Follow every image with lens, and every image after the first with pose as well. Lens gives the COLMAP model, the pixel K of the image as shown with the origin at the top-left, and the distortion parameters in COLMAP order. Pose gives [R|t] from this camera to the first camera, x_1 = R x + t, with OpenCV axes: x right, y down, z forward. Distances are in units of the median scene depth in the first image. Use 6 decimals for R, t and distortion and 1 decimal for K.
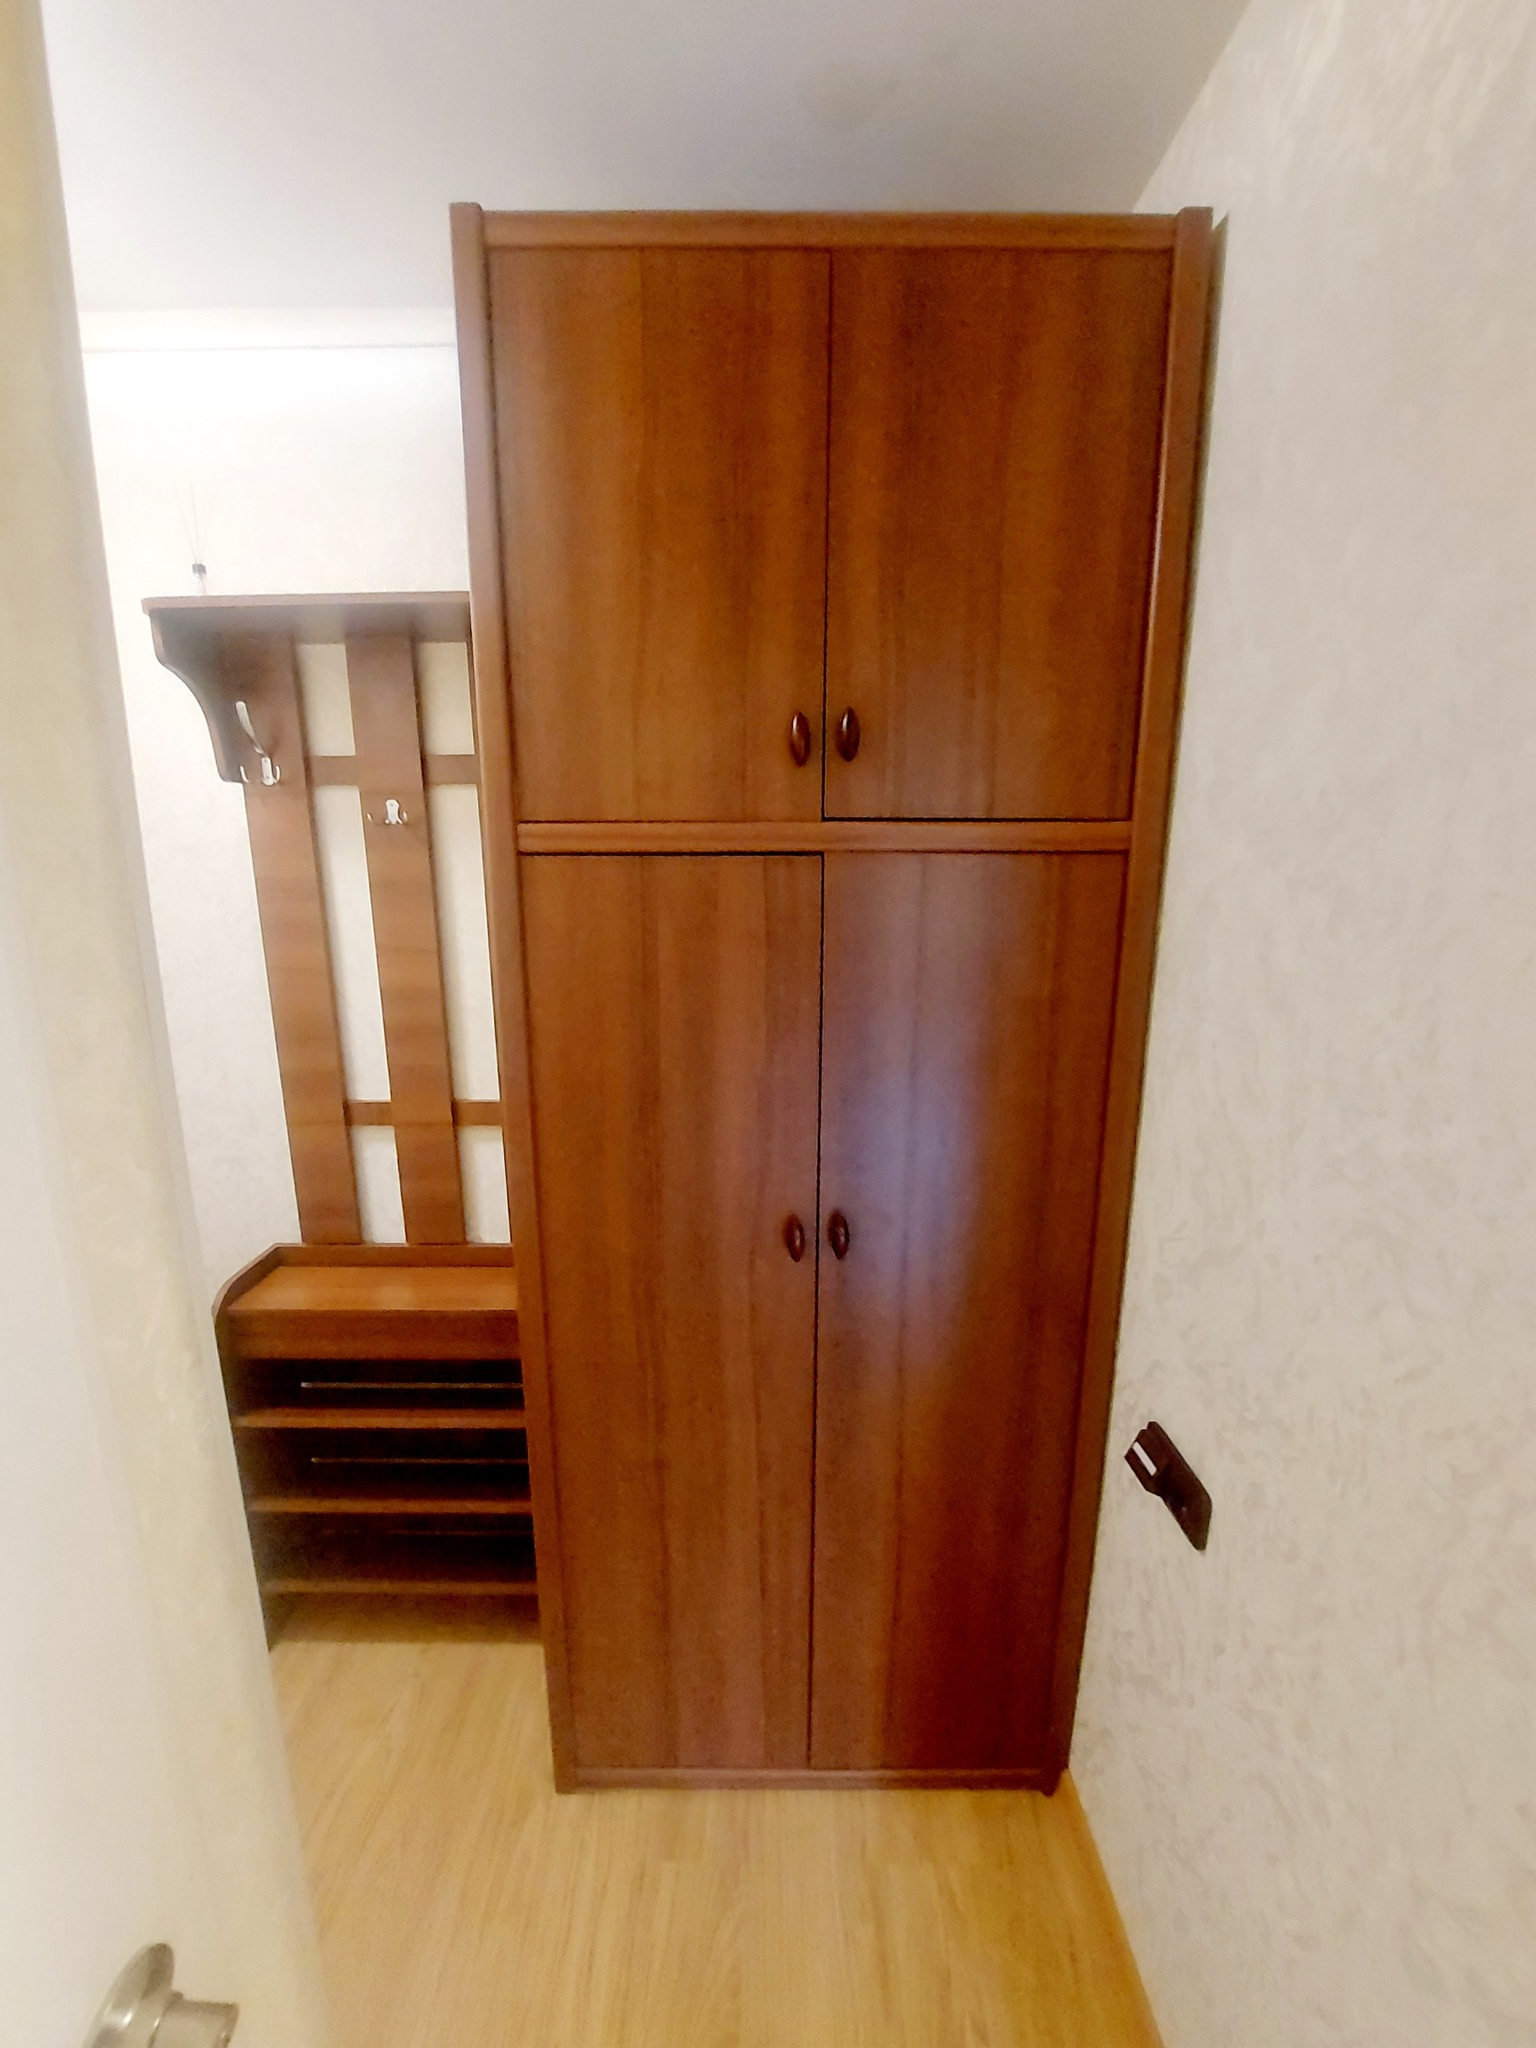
lens RADIAL K [[825.0, 0, 782.7], [0, 825.0, 1027.9], [0, 0, 1]] dist [-0.023257, -0.000369]
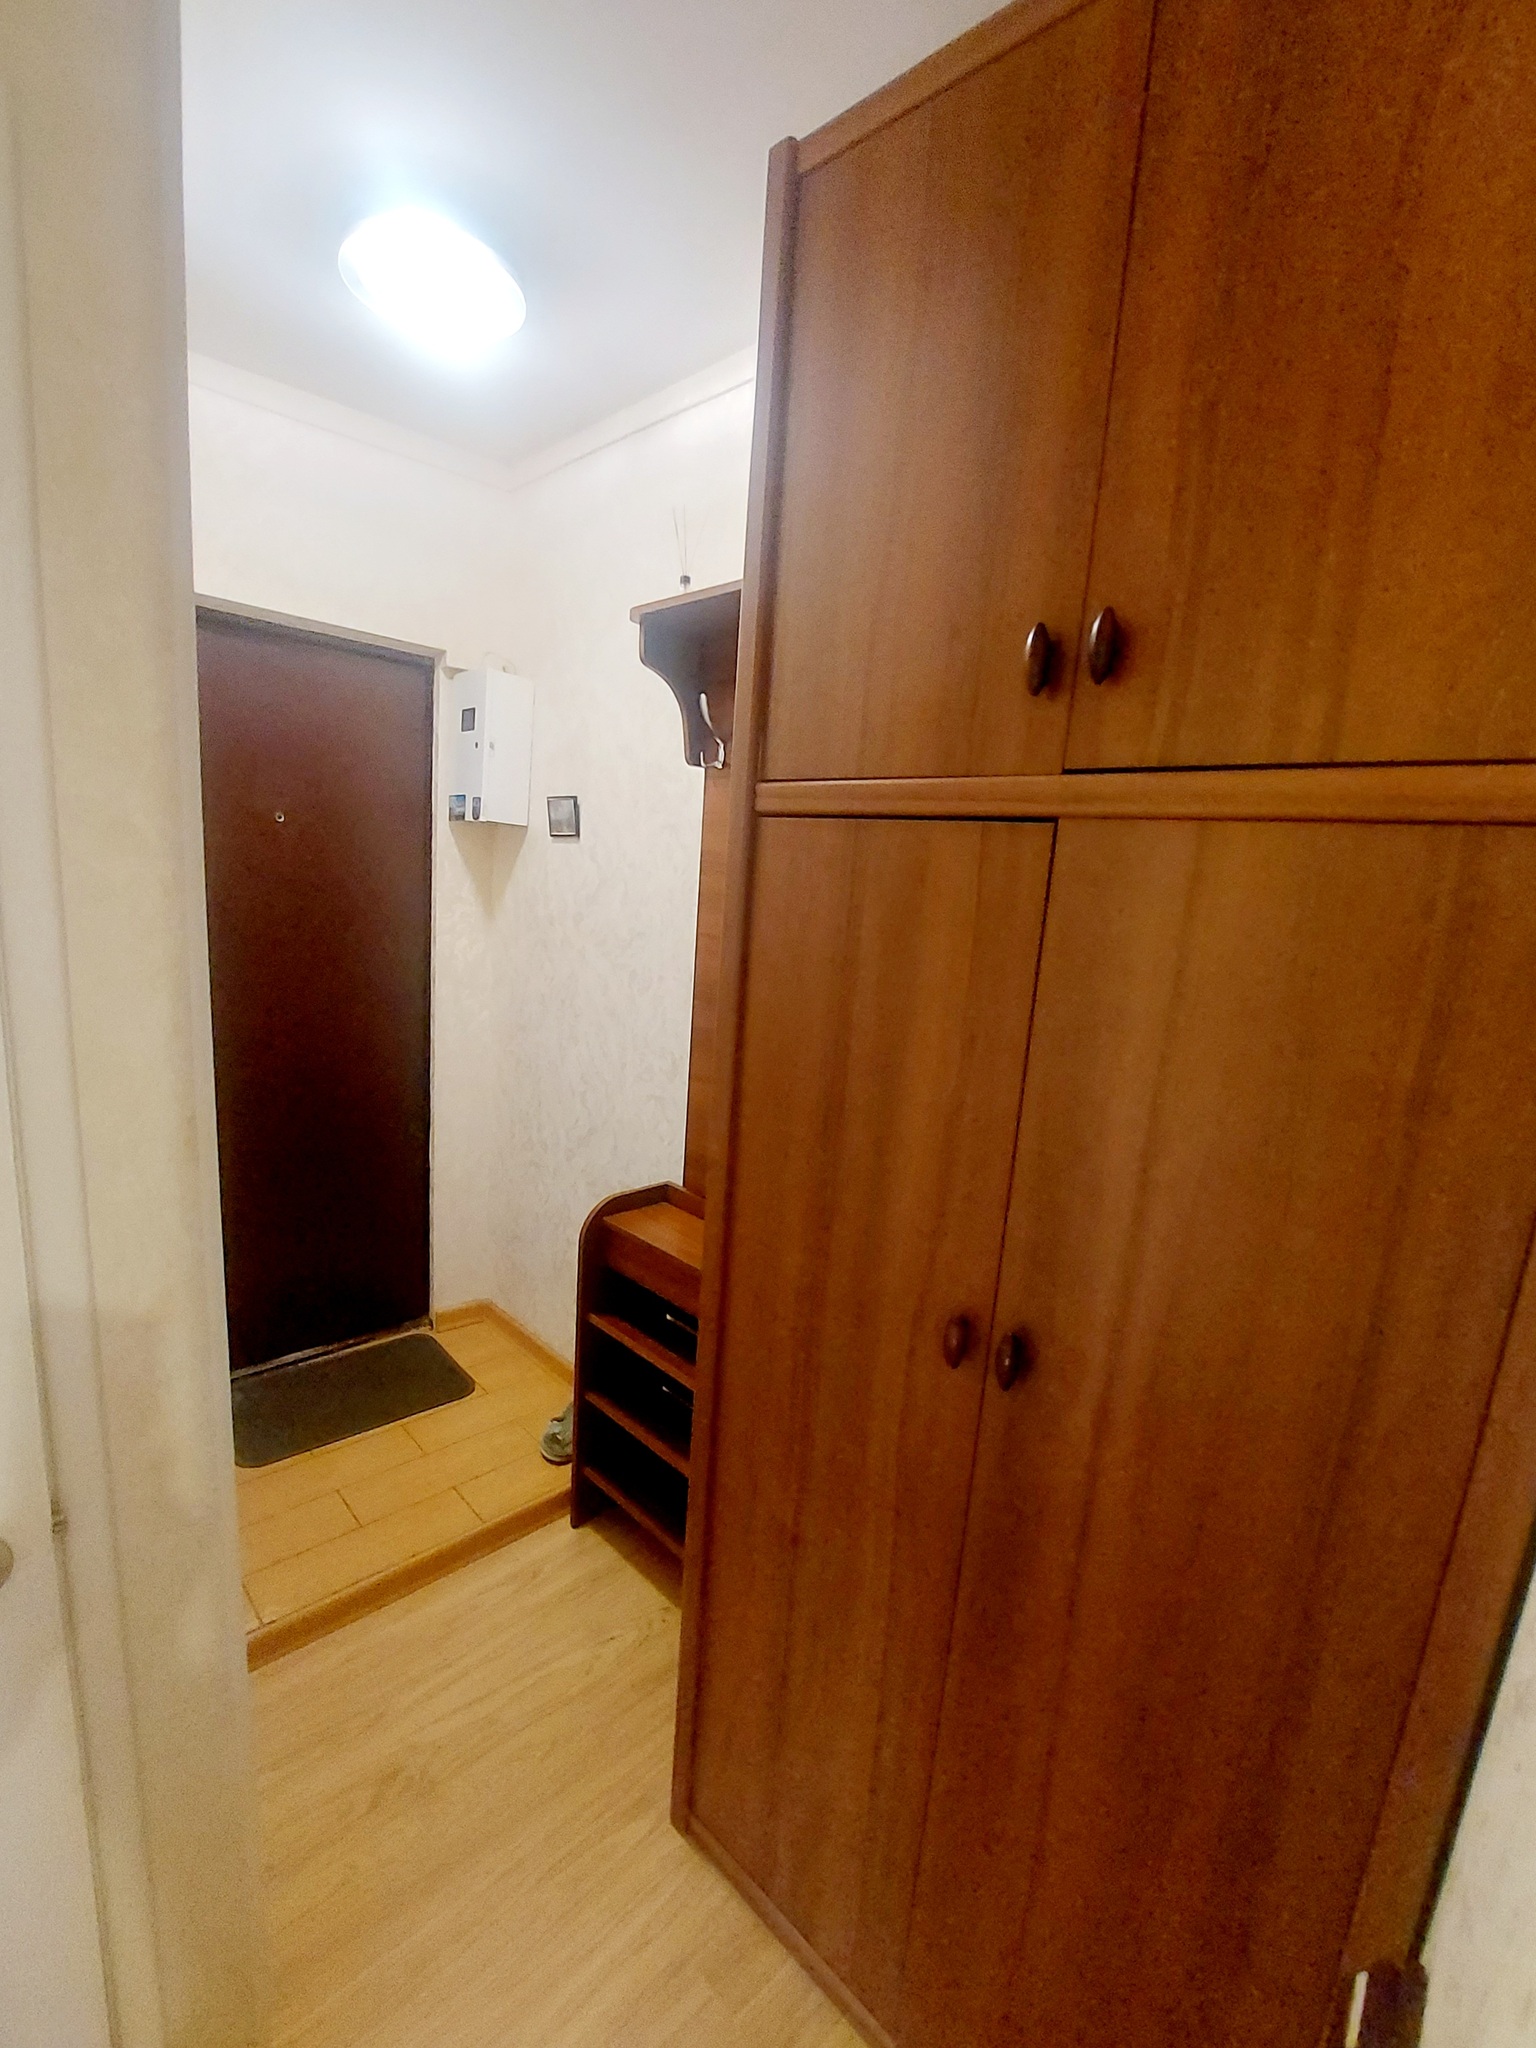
lens RADIAL K [[887.3, 0, 773.8], [0, 887.3, 1033.2], [0, 0, 1]] dist [-0.018992, -0.003257]
pose [[0.717291, 0.175907, -0.674204, 0.420685], [-0.208482, 0.977462, 0.033225, -0.005052], [0.664853, 0.116728, 0.737798, 0.293164]]
